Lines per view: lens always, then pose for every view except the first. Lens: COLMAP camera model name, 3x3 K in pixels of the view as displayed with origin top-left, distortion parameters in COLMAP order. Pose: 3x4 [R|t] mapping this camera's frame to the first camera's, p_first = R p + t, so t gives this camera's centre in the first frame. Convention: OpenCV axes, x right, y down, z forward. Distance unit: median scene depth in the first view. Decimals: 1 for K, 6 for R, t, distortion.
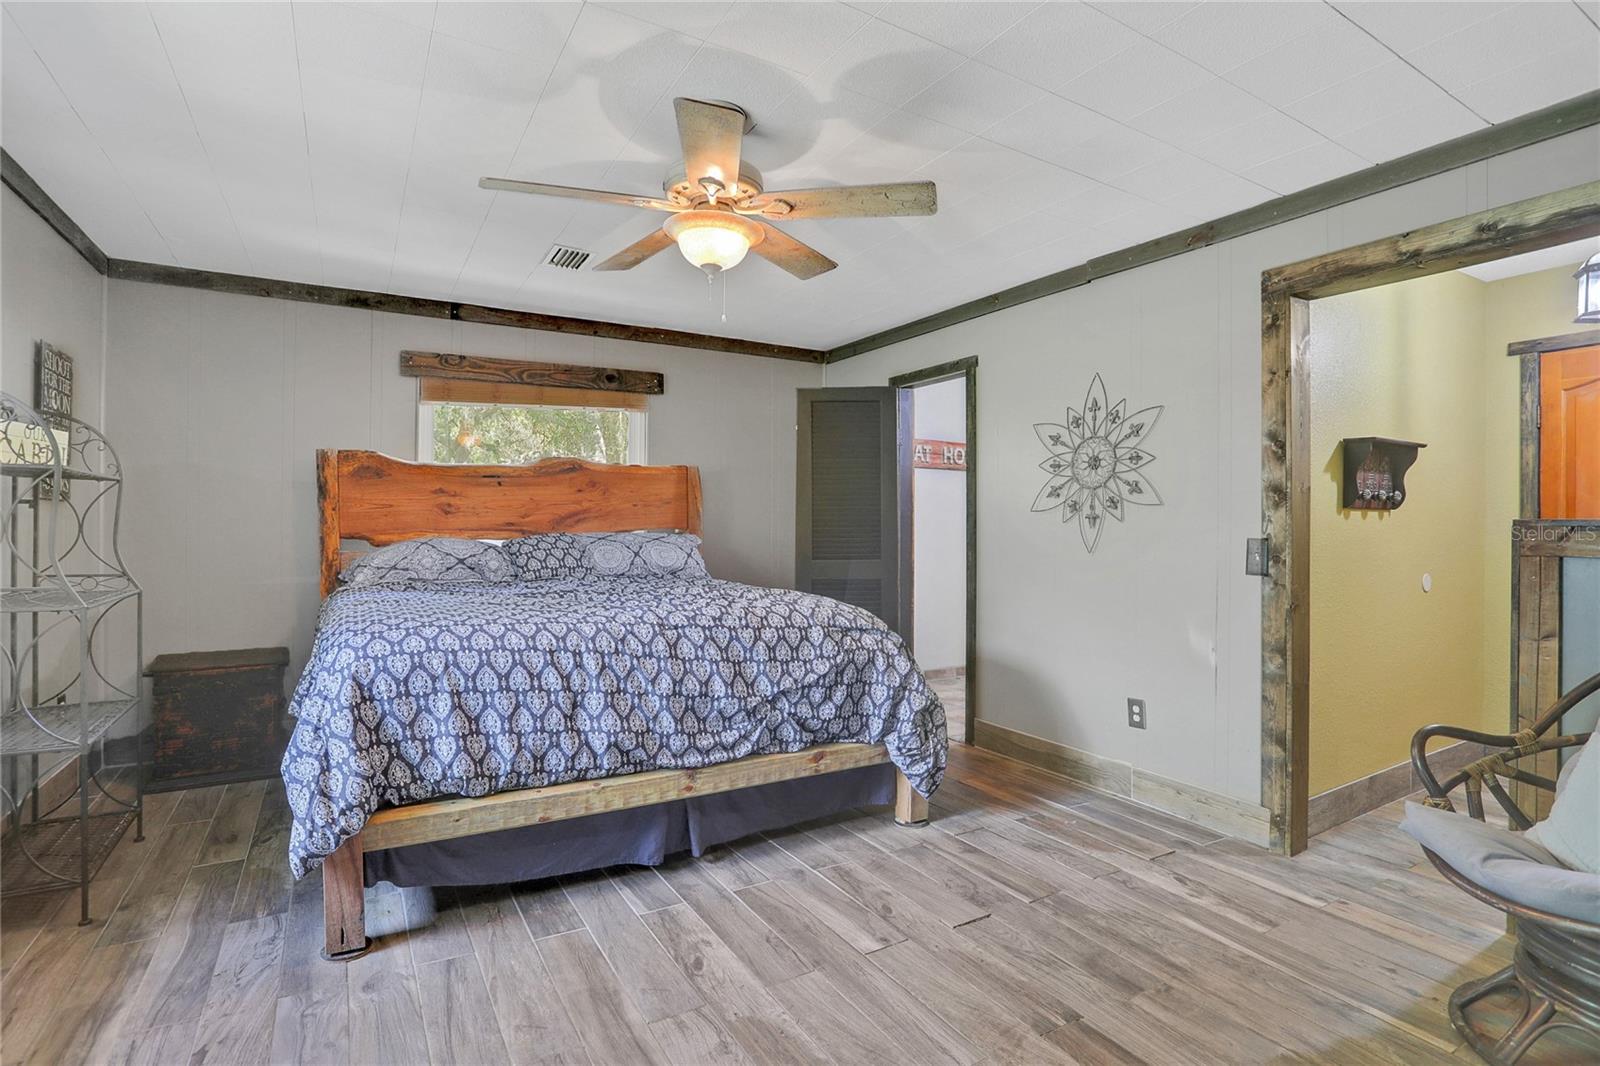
lens RADIAL K [[789.1, 0, 804.2], [0, 789.1, 531.1], [0, 0, 1]] dist [-0.068187, 0.024980]
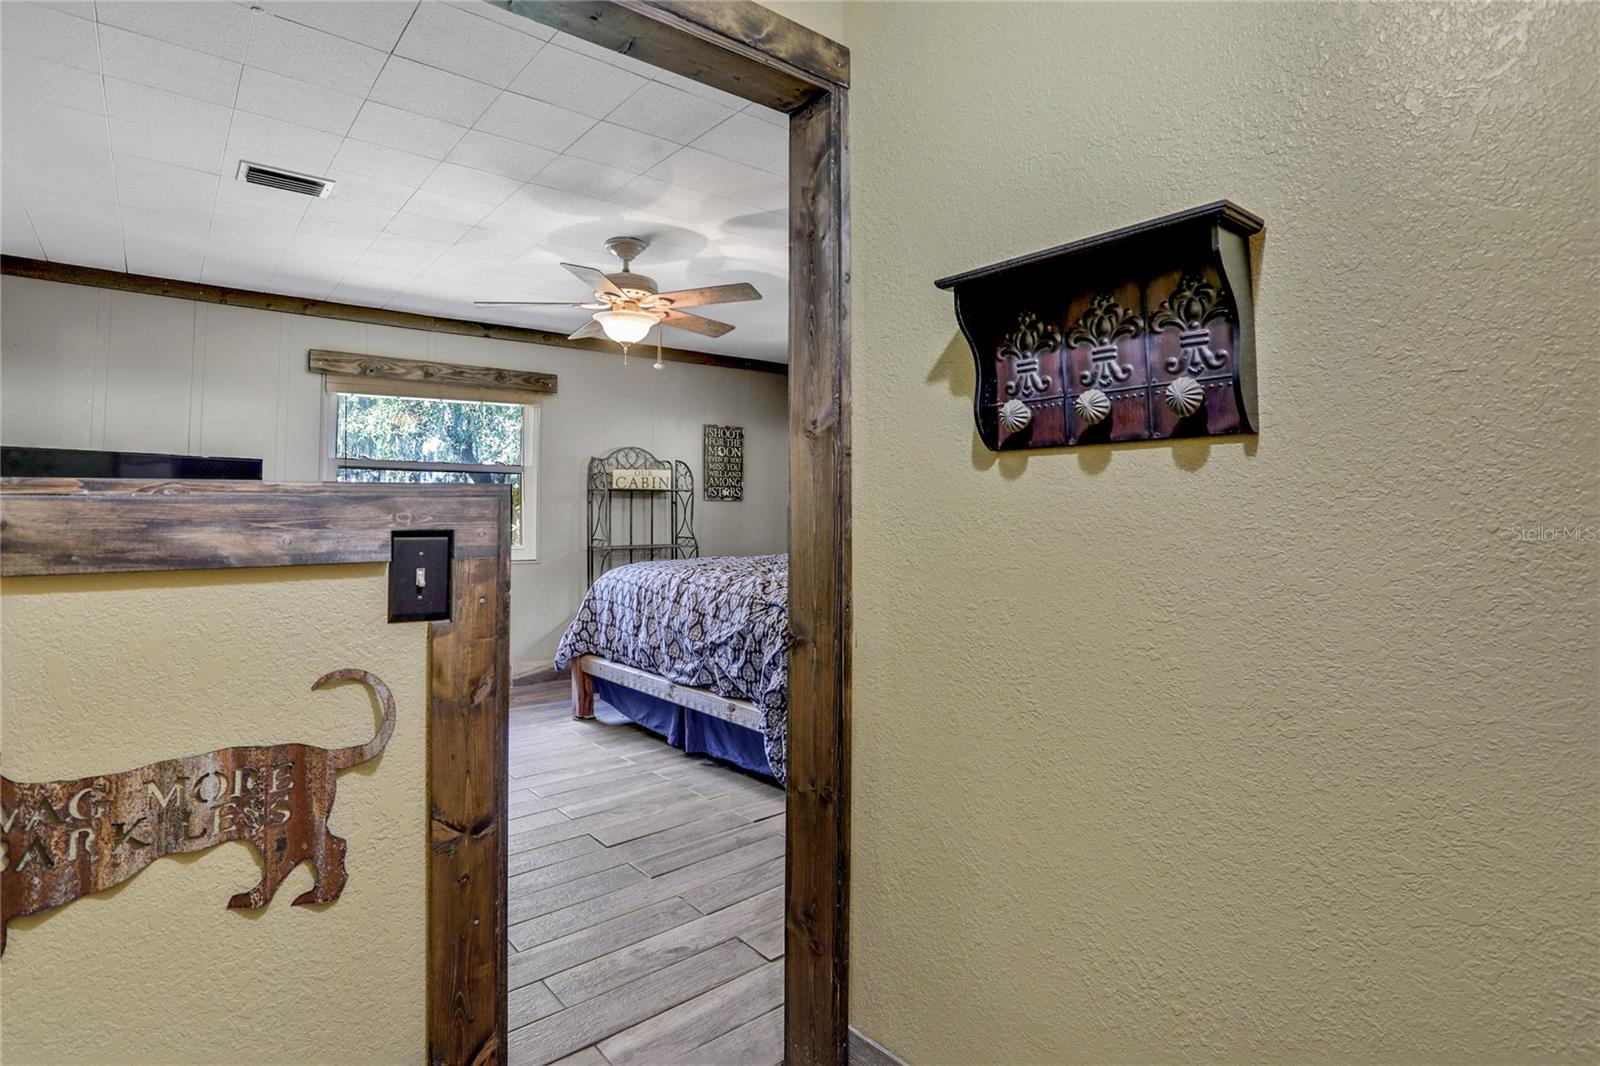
lens RADIAL K [[789.1, 0, 810.2], [0, 789.1, 476.1], [0, 0, 1]] dist [-0.068187, 0.024980]
pose [[0.183878, -0.052331, -0.981555, 1.189603], [0.001064, 0.998592, -0.053040, 0.005528], [0.982949, 0.008709, 0.183674, 0.886368]]
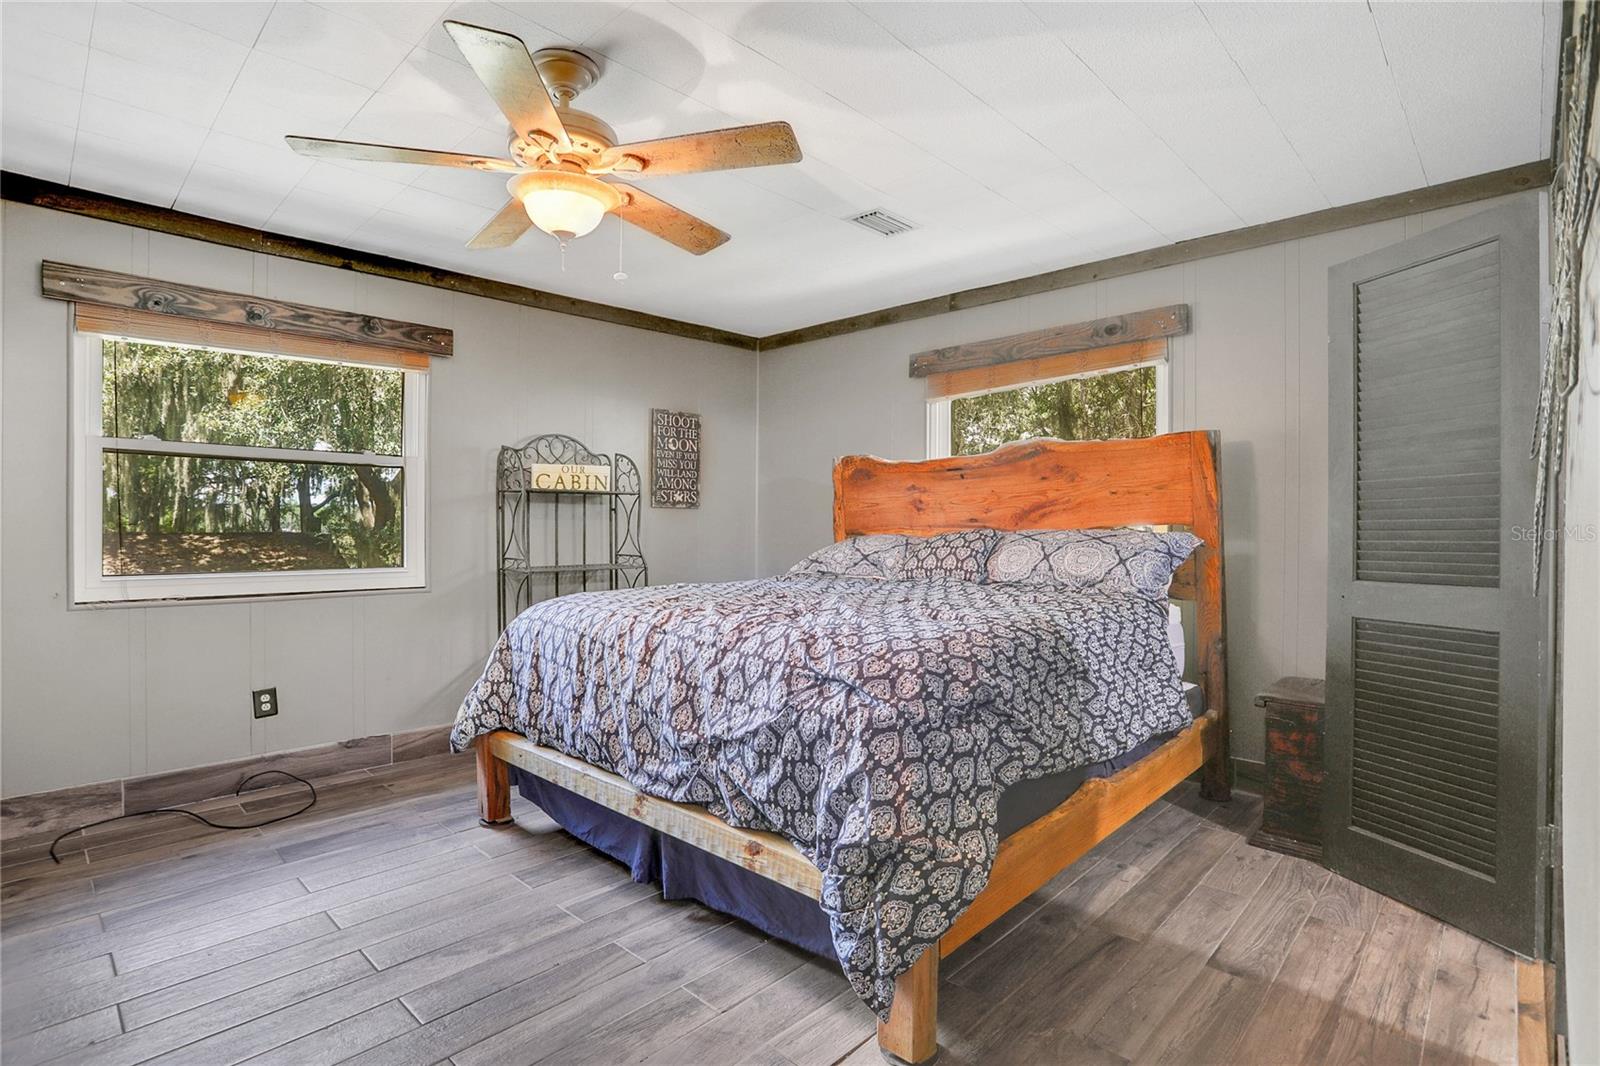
lens RADIAL K [[789.1, 0, 805.0], [0, 789.1, 530.4], [0, 0, 1]] dist [-0.068187, 0.024980]
pose [[0.282527, 0.000617, -0.959259, 0.685217], [-0.003587, 0.999993, -0.000413, 0.006433], [0.959253, 0.003558, 0.282527, 0.837005]]
